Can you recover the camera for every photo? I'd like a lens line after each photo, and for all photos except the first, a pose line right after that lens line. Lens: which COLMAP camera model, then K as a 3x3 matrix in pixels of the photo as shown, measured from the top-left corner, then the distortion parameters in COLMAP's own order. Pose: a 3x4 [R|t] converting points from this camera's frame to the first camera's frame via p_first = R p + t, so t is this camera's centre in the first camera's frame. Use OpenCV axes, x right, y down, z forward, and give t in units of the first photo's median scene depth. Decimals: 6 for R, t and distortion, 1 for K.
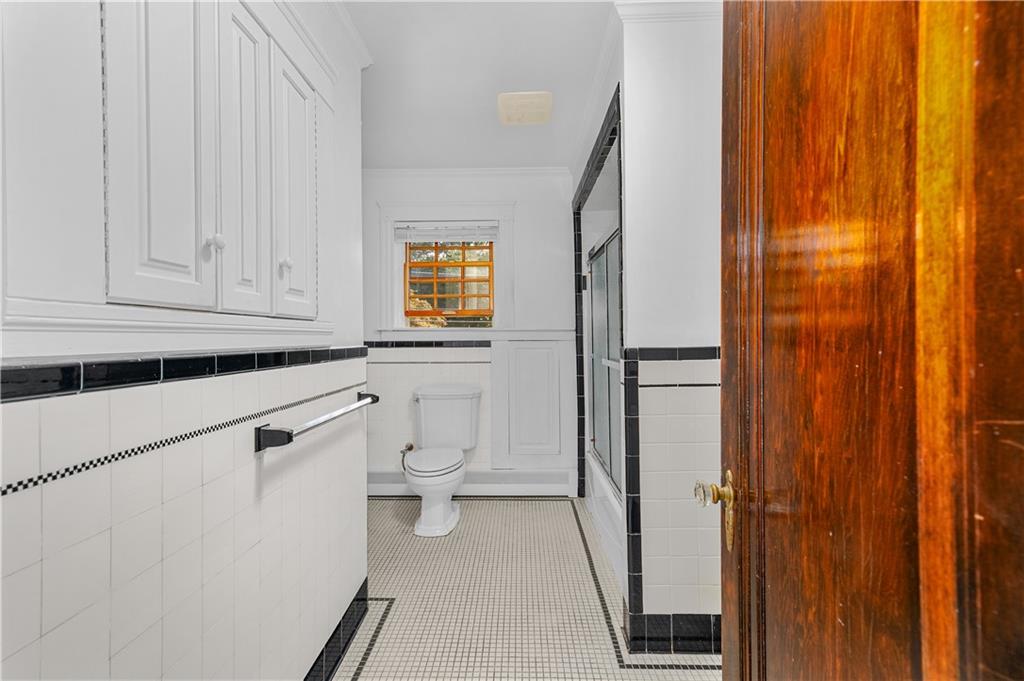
lens RADIAL K [[461.1, 0, 505.6], [0, 461.1, 337.7], [0, 0, 1]] dist [0.015452, -0.000116]
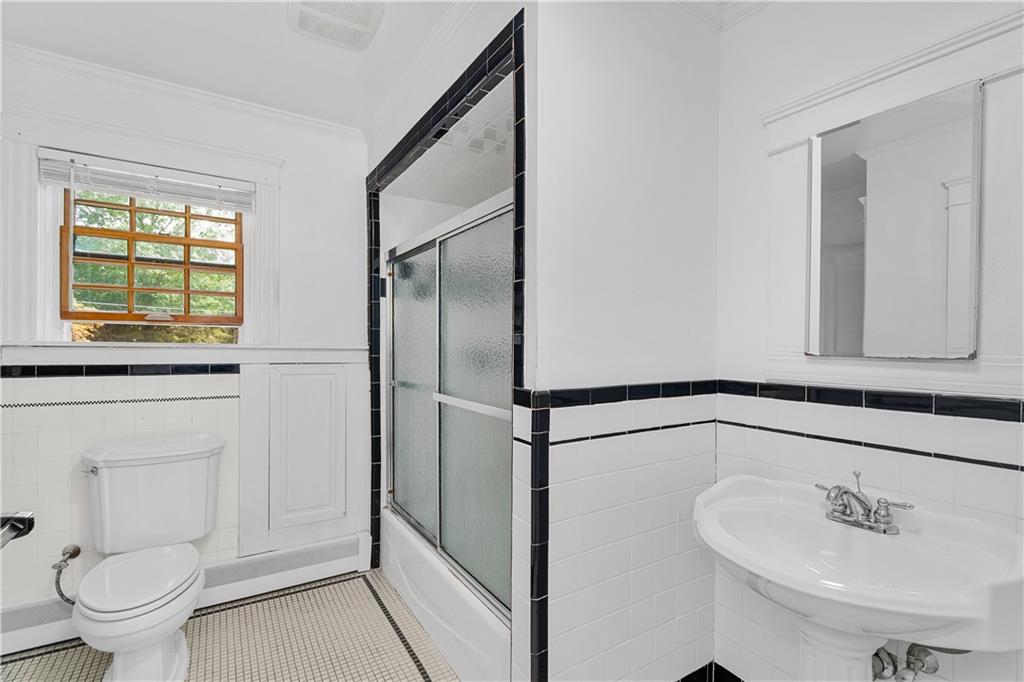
lens RADIAL K [[474.9, 0, 512.9], [0, 474.9, 351.6], [0, 0, 1]] dist [-0.003075, -0.000213]
pose [[0.828701, 0.007565, 0.559640, -0.089605], [-0.014607, 0.999860, 0.008113, -0.022673], [-0.559501, -0.014898, 0.828696, 0.227035]]
